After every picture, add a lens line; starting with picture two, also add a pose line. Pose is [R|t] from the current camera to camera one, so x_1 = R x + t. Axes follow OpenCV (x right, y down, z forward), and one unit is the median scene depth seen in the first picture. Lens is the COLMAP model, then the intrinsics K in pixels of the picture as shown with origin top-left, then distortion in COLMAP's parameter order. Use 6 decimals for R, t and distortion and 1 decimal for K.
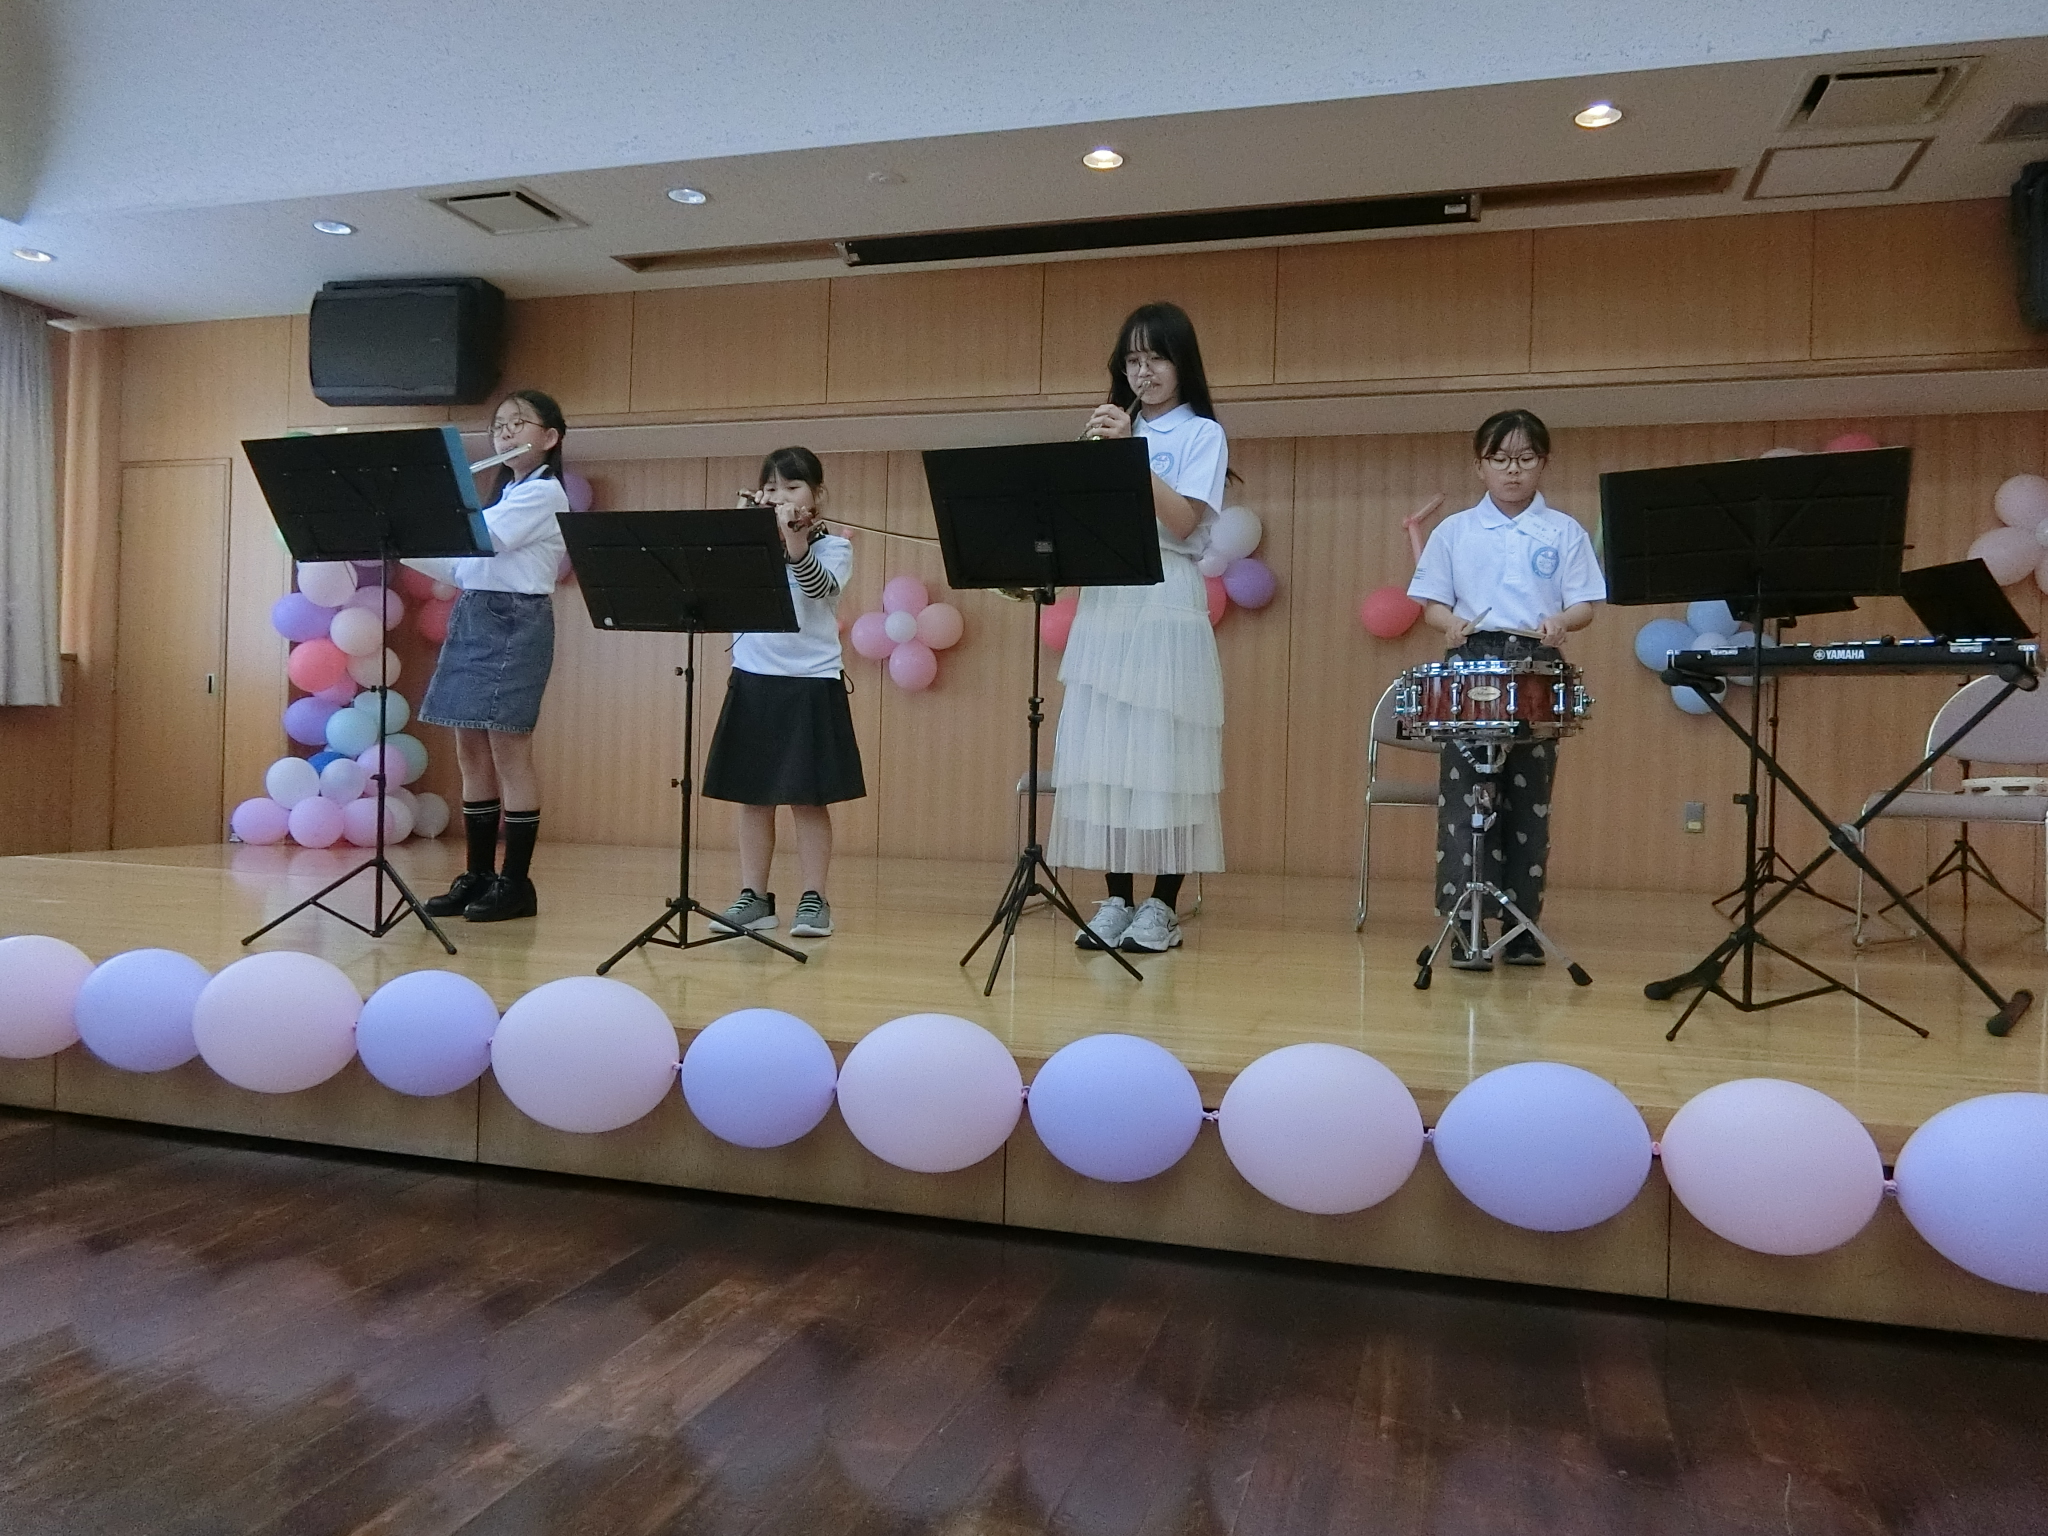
lens RADIAL K [[1547.1, 0, 1026.5], [0, 1547.1, 766.0], [0, 0, 1]] dist [0.014629, -0.009551]
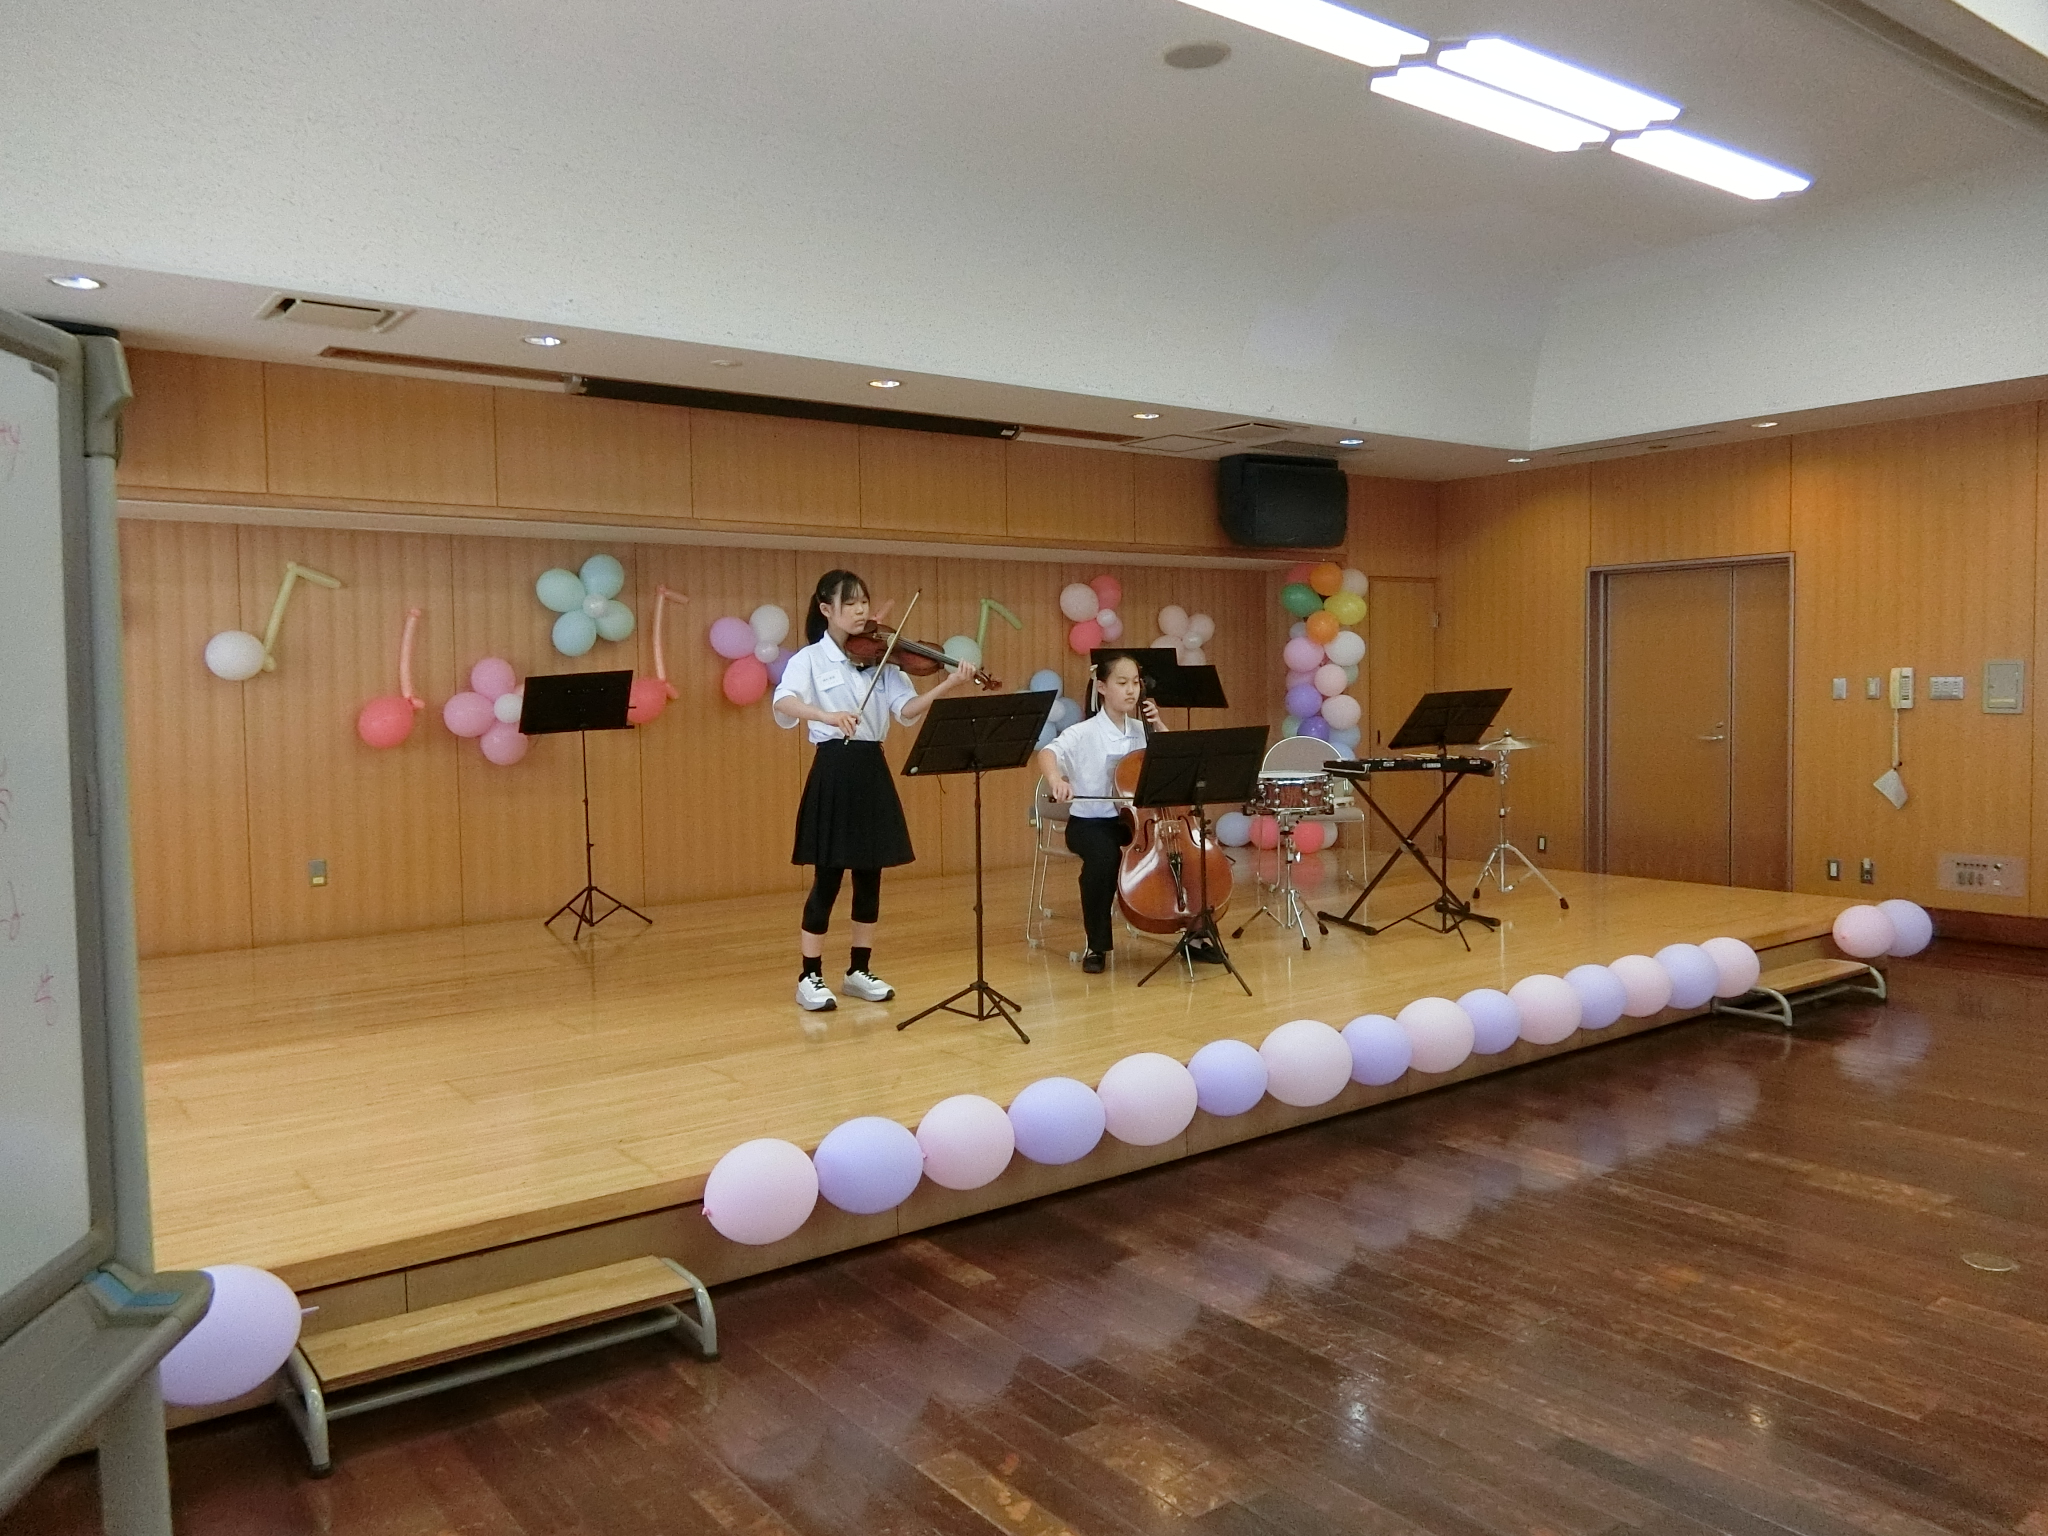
lens RADIAL K [[1547.1, 0, 1007.7], [0, 1547.1, 766.9], [0, 0, 1]] dist [0.014629, -0.009551]
pose [[0.600223, -0.076985, 0.796119, -0.838488], [0.033912, 0.996911, 0.070835, -0.130730], [-0.799113, -0.015519, 0.600980, 0.093905]]
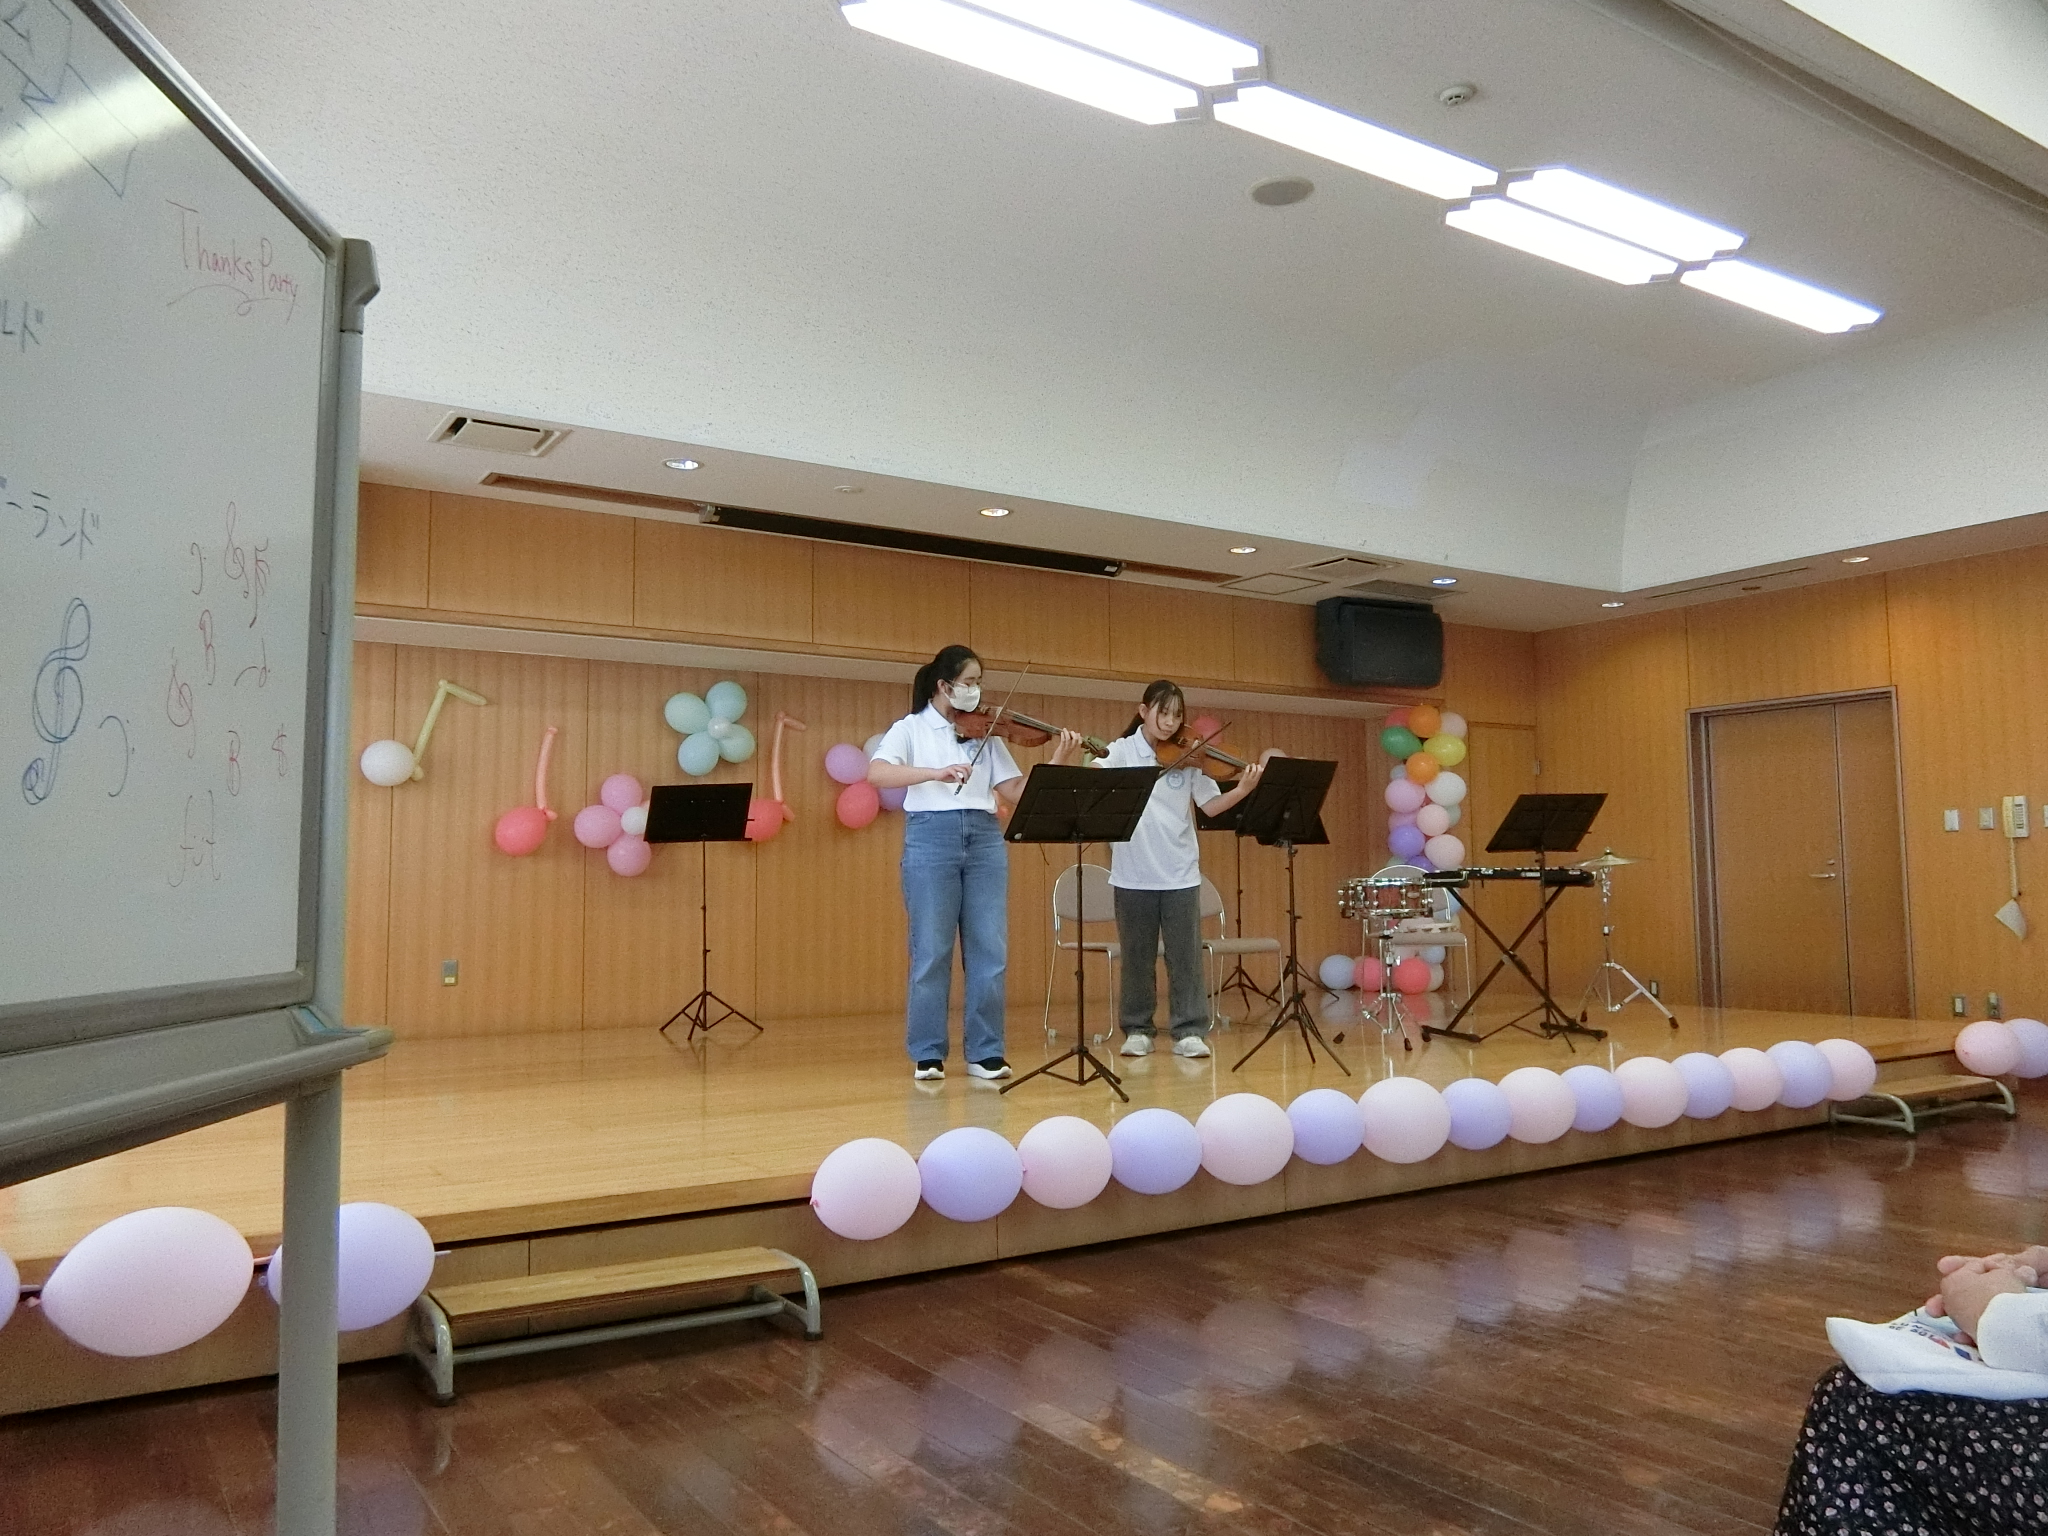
lens RADIAL K [[1547.1, 0, 1014.6], [0, 1547.1, 774.7], [0, 0, 1]] dist [0.014629, -0.009551]
pose [[0.650791, 0.030273, 0.758654, -0.869057], [0.028599, 0.997518, -0.064338, -0.049606], [-0.758718, 0.063568, 0.648310, 0.069042]]
